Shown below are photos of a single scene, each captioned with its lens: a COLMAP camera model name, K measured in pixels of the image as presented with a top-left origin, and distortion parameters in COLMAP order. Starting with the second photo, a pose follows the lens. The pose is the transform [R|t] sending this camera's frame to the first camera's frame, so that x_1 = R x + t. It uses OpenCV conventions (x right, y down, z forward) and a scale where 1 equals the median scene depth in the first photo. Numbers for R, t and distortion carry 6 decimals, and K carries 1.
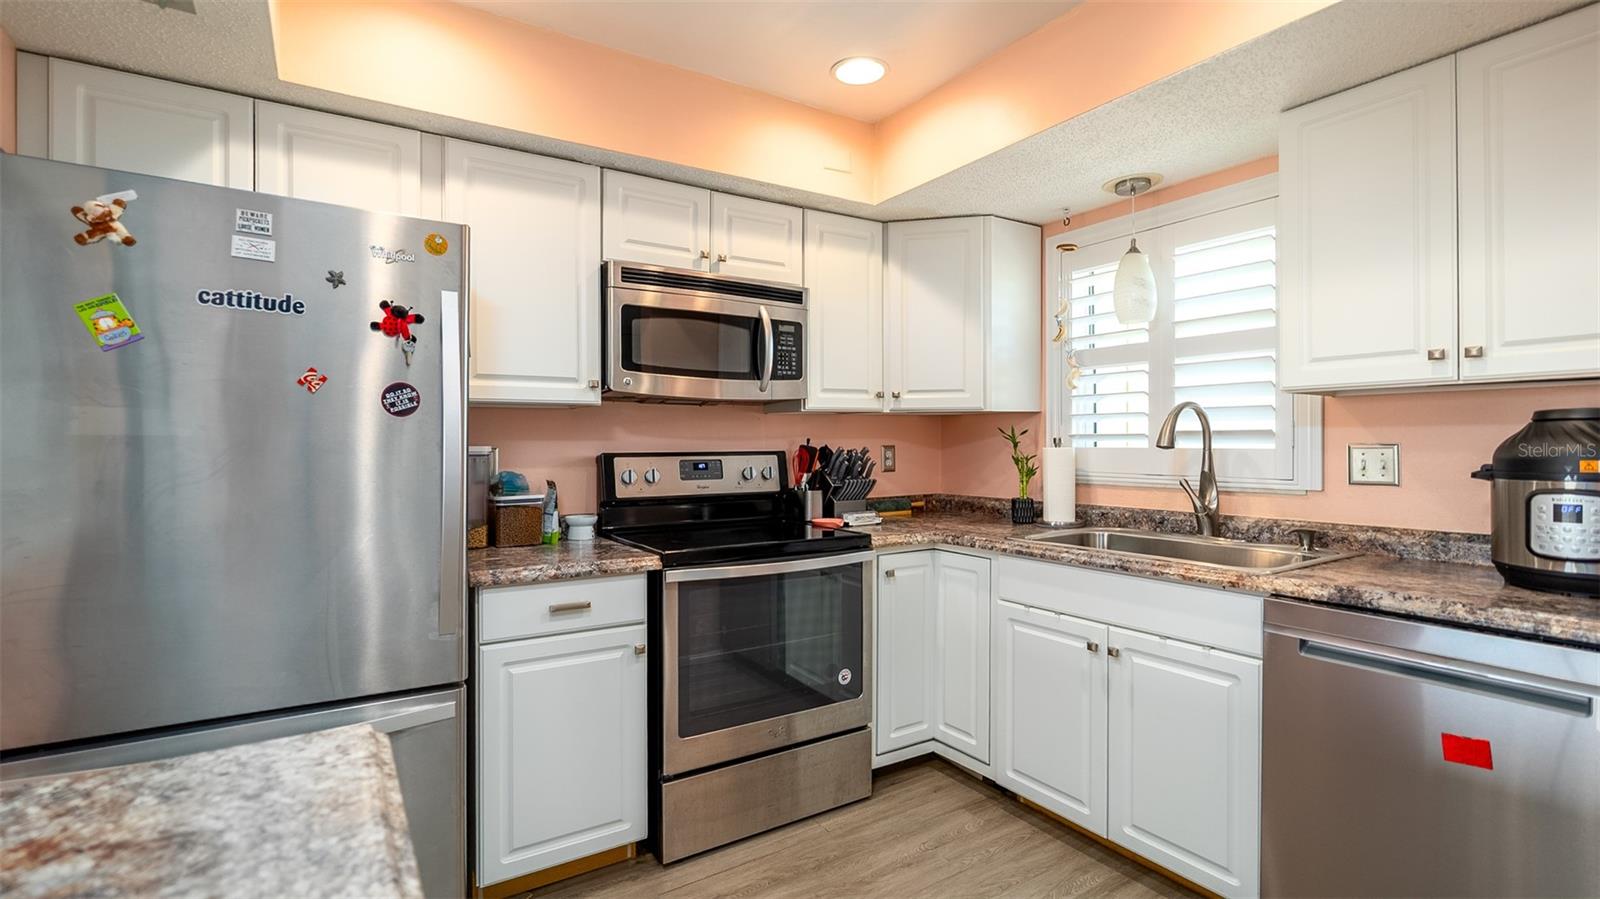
lens RADIAL K [[741.9, 0, 799.5], [0, 741.9, 449.5], [0, 0, 1]] dist [-0.002412, 0.000424]
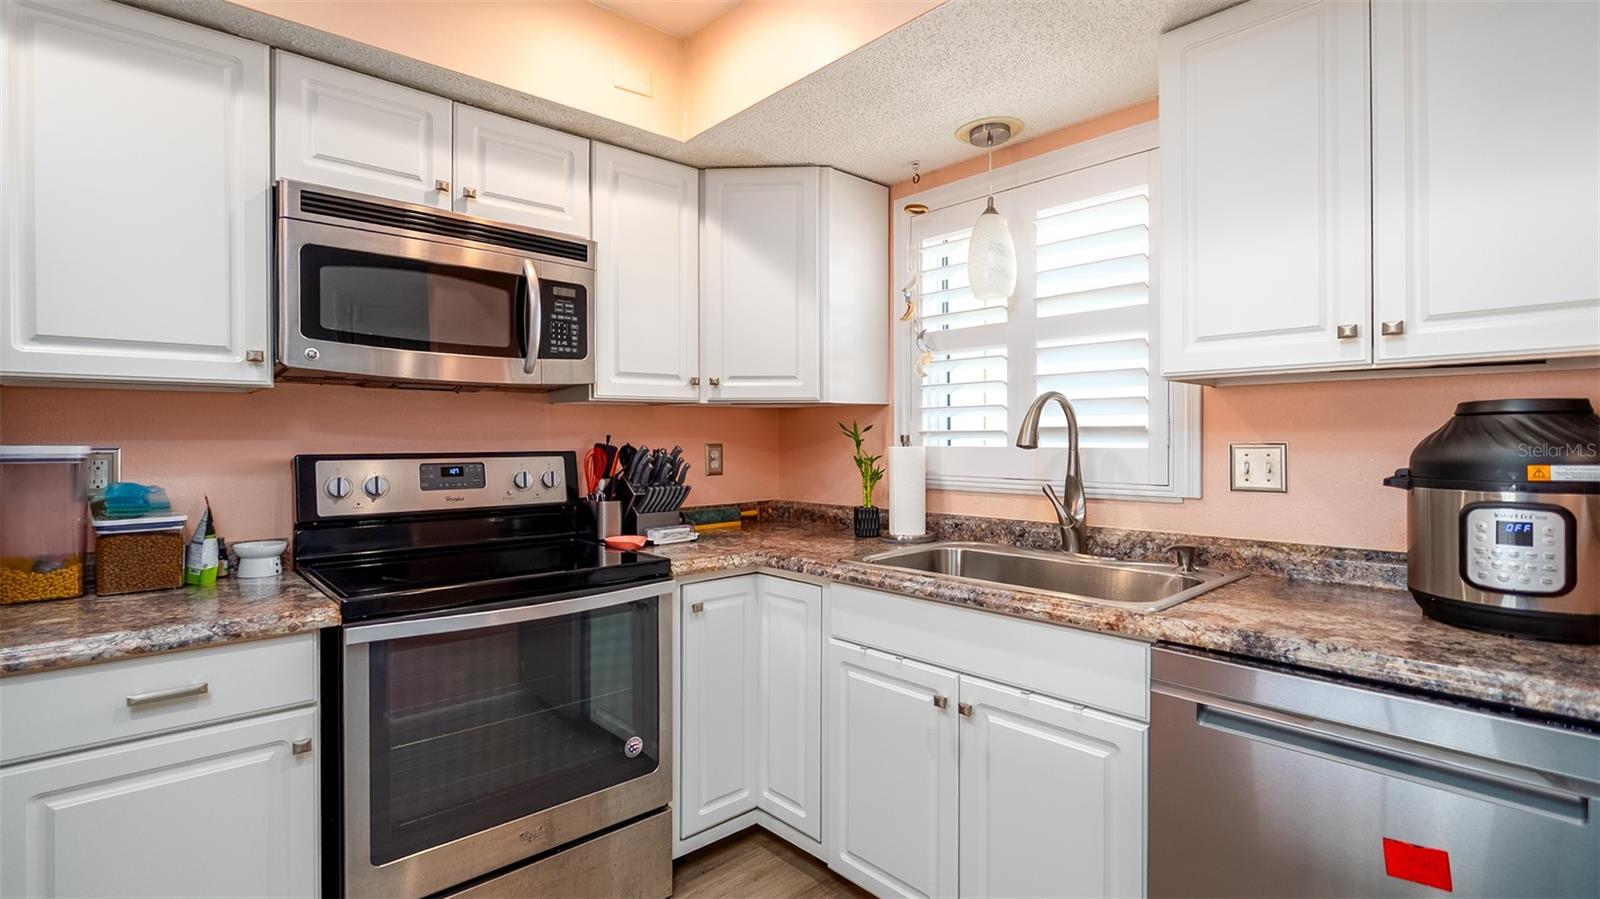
lens RADIAL K [[741.9, 0, 799.5], [0, 741.9, 449.5], [0, 0, 1]] dist [-0.002412, 0.000424]
pose [[0.985867, -0.001537, 0.167521, 0.102454], [0.000801, 0.999990, 0.004459, -0.003664], [-0.167526, -0.004262, 0.985858, 0.221018]]
